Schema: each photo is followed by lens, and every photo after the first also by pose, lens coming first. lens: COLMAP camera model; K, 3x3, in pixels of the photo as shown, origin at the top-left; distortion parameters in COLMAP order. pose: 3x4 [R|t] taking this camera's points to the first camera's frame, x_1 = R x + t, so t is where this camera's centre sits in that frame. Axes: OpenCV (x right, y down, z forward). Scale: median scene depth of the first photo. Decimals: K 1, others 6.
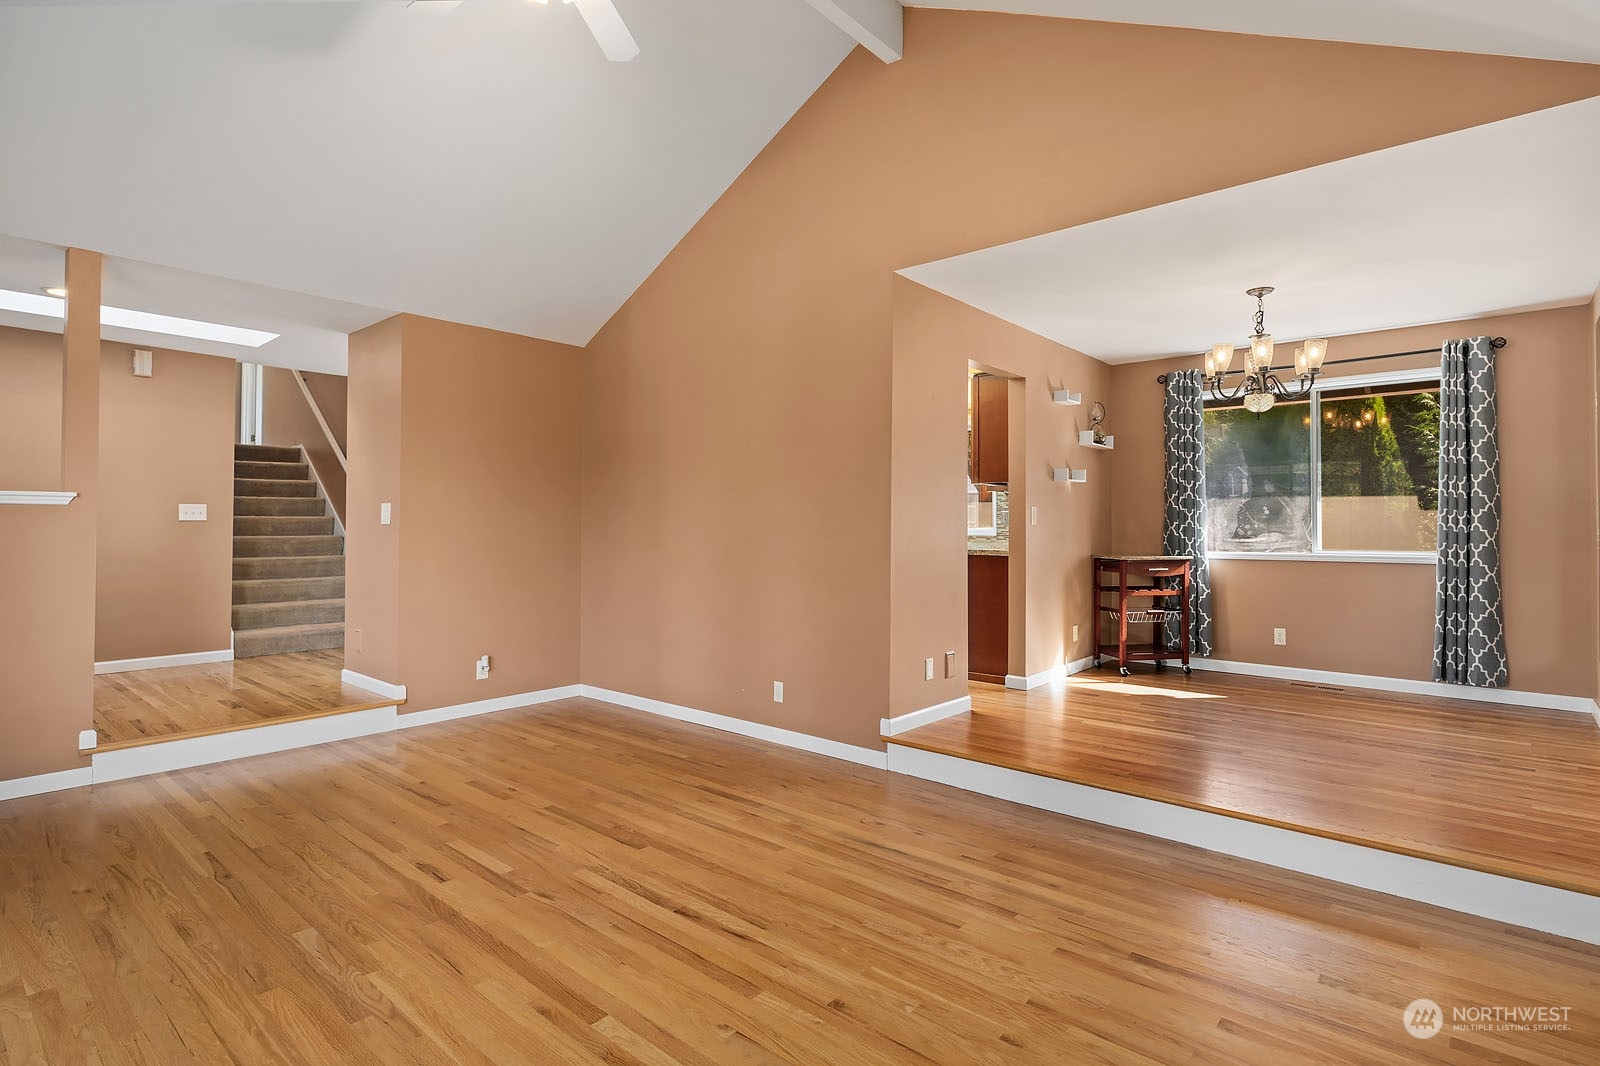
lens RADIAL K [[787.2, 0, 787.8], [0, 787.2, 525.3], [0, 0, 1]] dist [-0.001048, -0.001532]
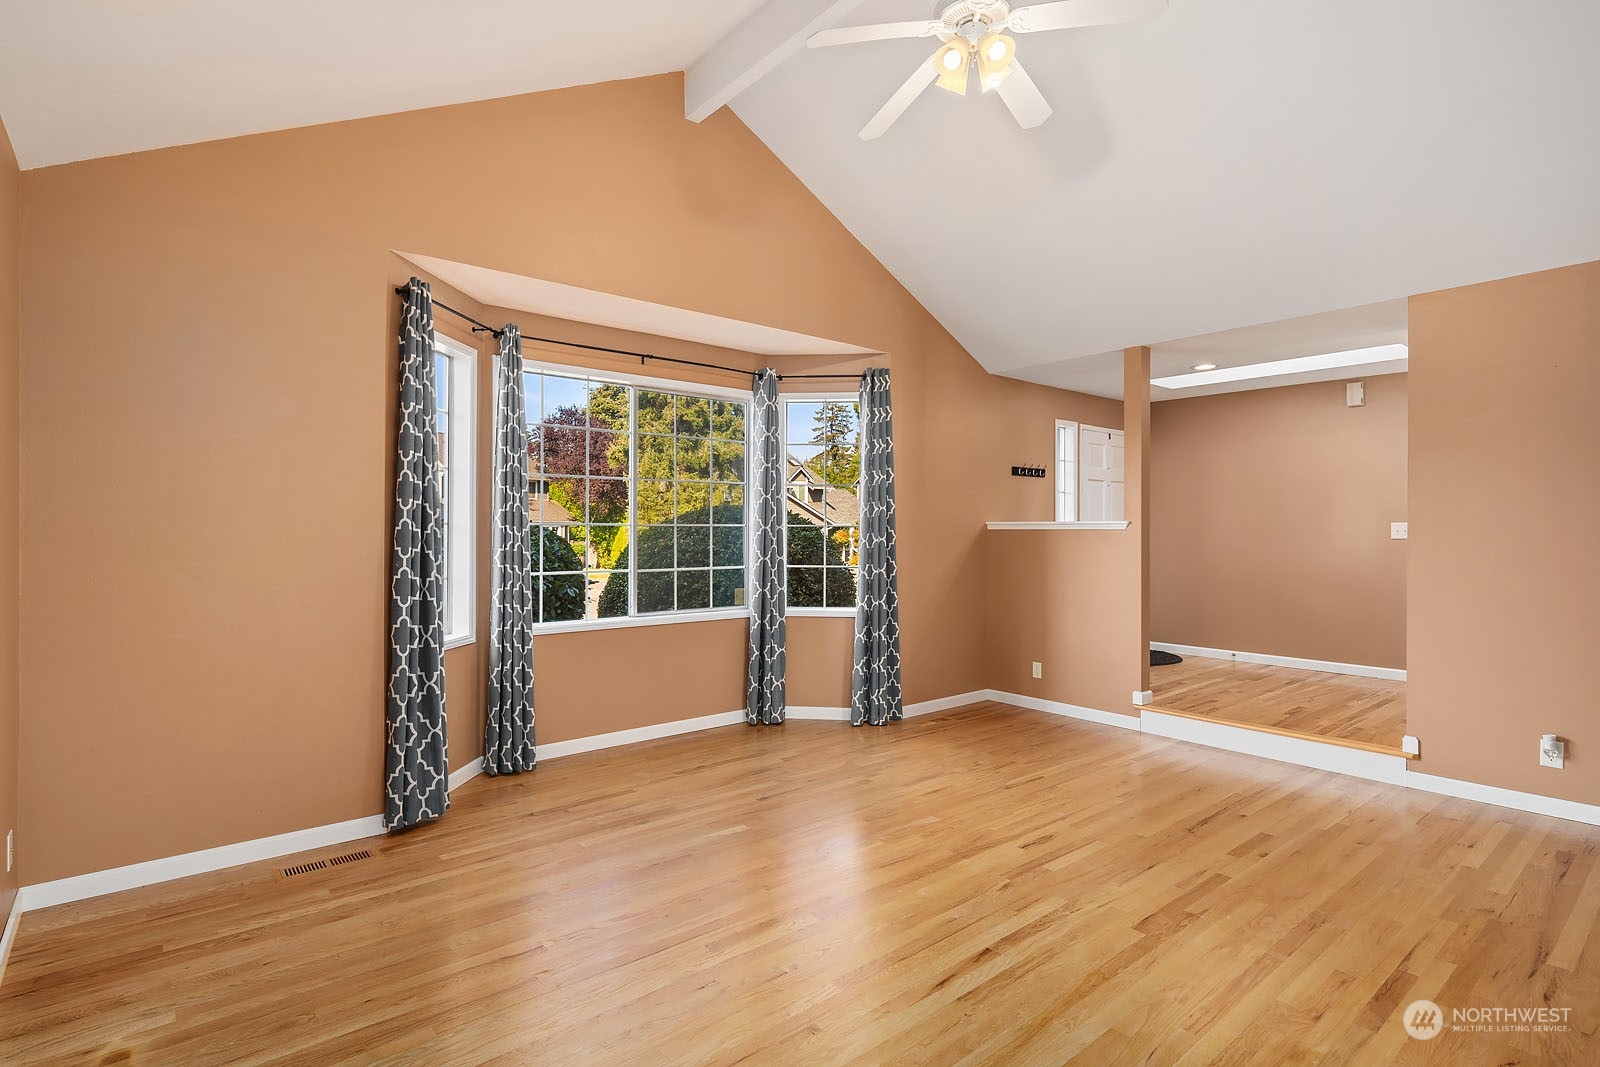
lens RADIAL K [[787.2, 0, 787.9], [0, 787.2, 532.6], [0, 0, 1]] dist [-0.001048, -0.001532]
pose [[-0.163041, -0.002906, -0.986615, 0.699436], [-0.003006, 0.999992, -0.002449, -0.016479], [0.986615, 0.002566, -0.163049, 0.744542]]
